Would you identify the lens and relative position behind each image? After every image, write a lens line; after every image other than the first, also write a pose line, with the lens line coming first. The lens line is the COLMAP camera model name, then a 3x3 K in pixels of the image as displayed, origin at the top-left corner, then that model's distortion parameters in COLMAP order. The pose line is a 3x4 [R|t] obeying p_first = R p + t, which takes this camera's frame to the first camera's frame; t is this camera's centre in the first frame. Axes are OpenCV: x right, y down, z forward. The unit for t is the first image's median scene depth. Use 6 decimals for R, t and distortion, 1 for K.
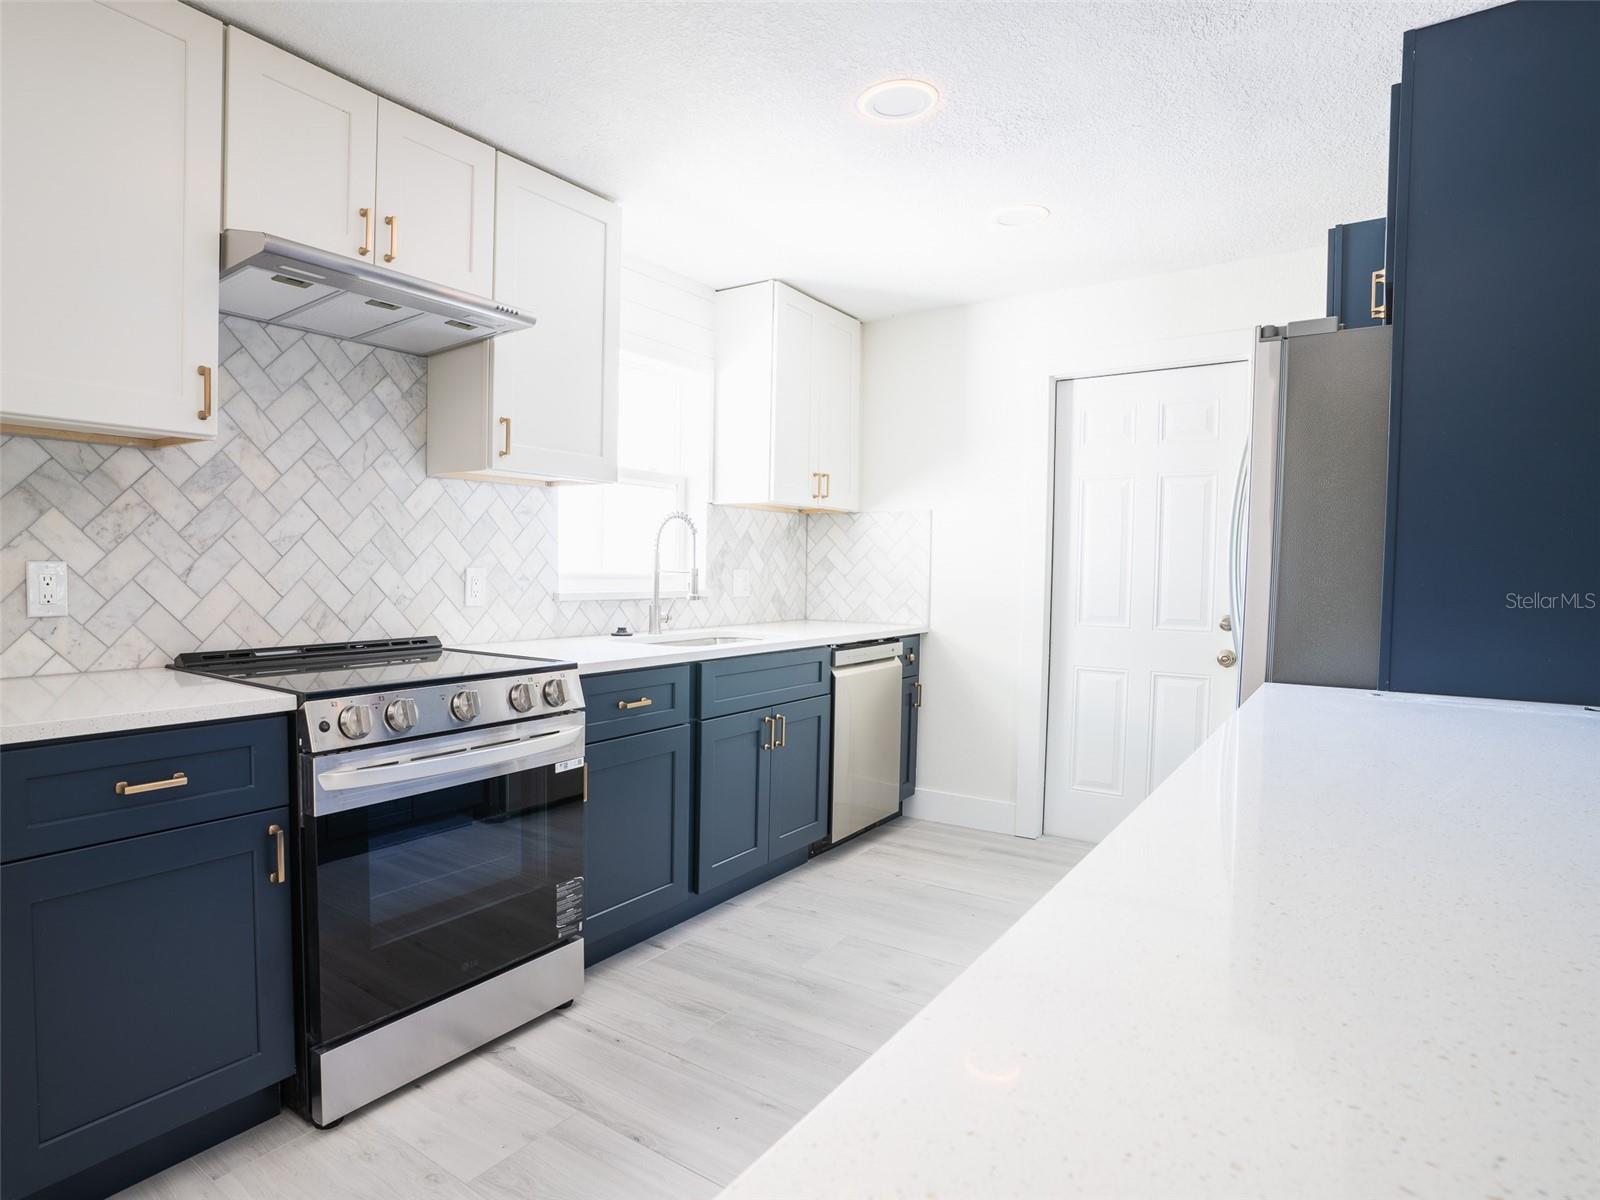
lens RADIAL K [[896.1, 0, 827.5], [0, 896.1, 605.4], [0, 0, 1]] dist [-0.025337, 0.000721]
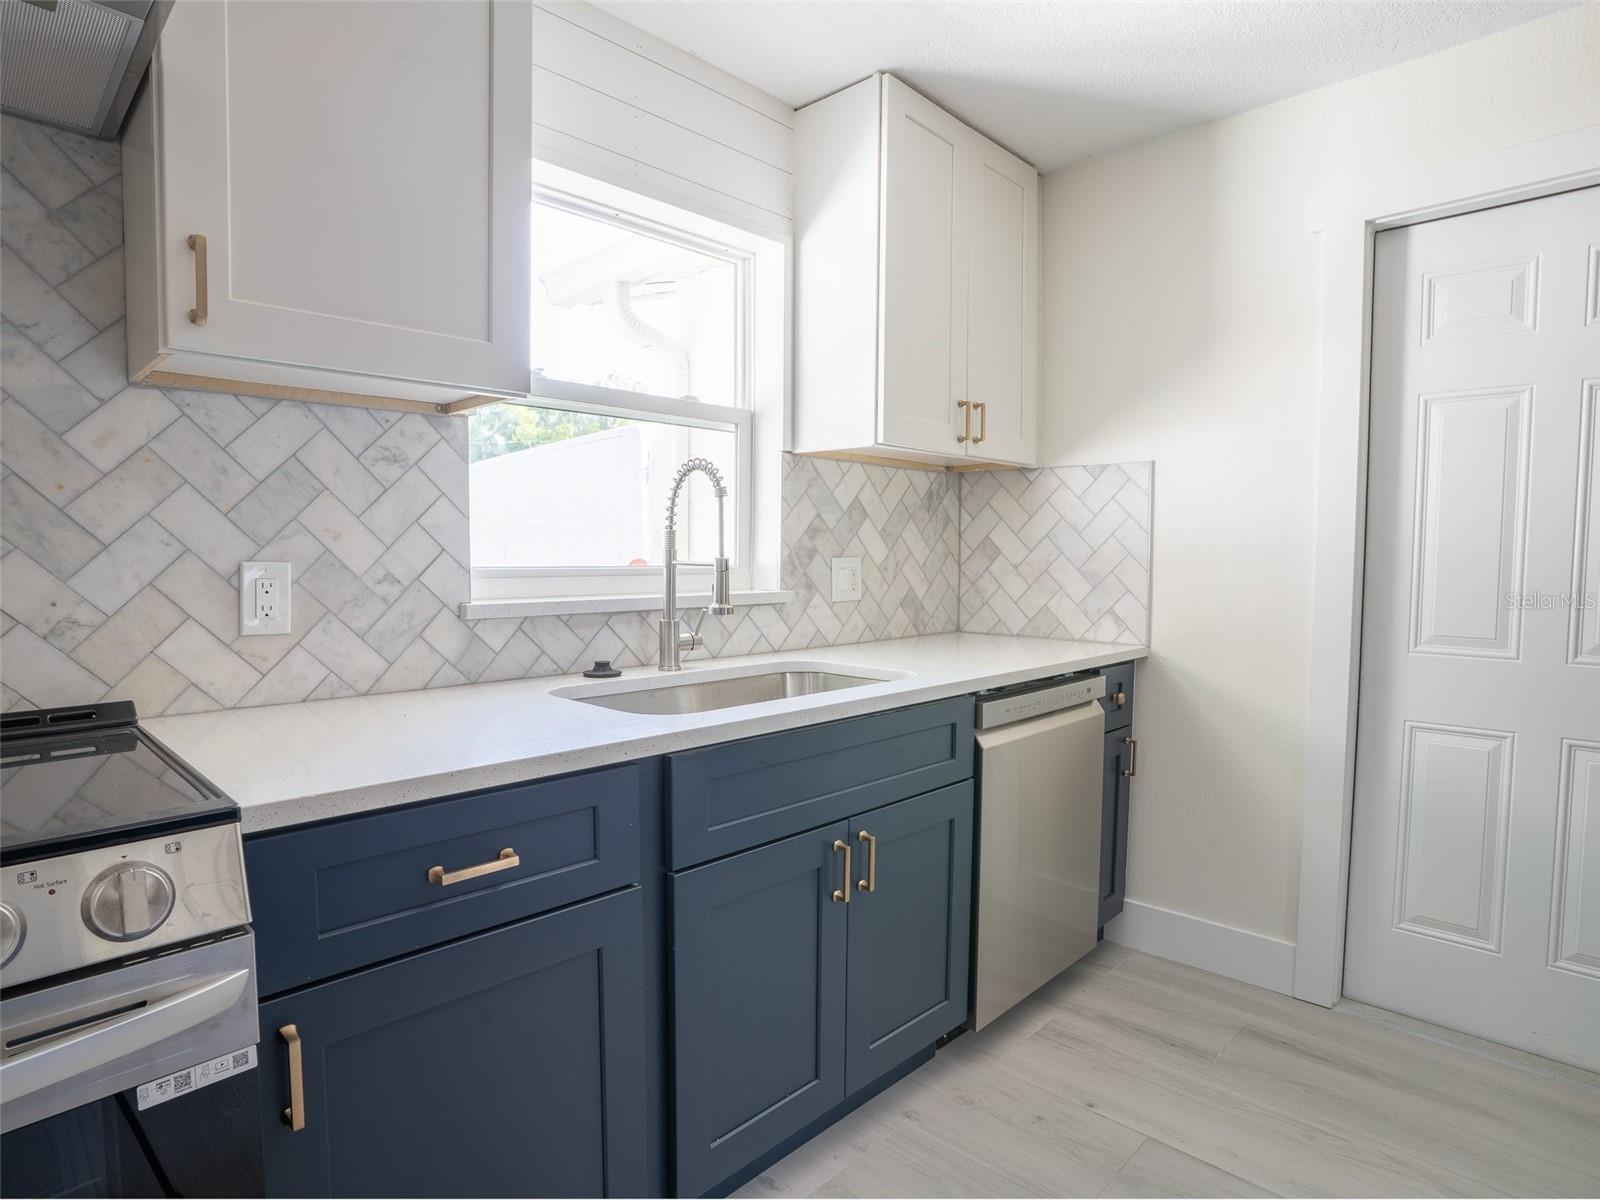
lens RADIAL K [[1051.9, 0, 820.7], [0, 1051.9, 608.0], [0, 0, 1]] dist [-0.089540, 0.084620]
pose [[0.982828, 0.001900, -0.184512, 0.025945], [-0.000043, 0.999949, 0.010067, -0.013105], [0.184522, -0.009886, 0.982779, 0.282981]]
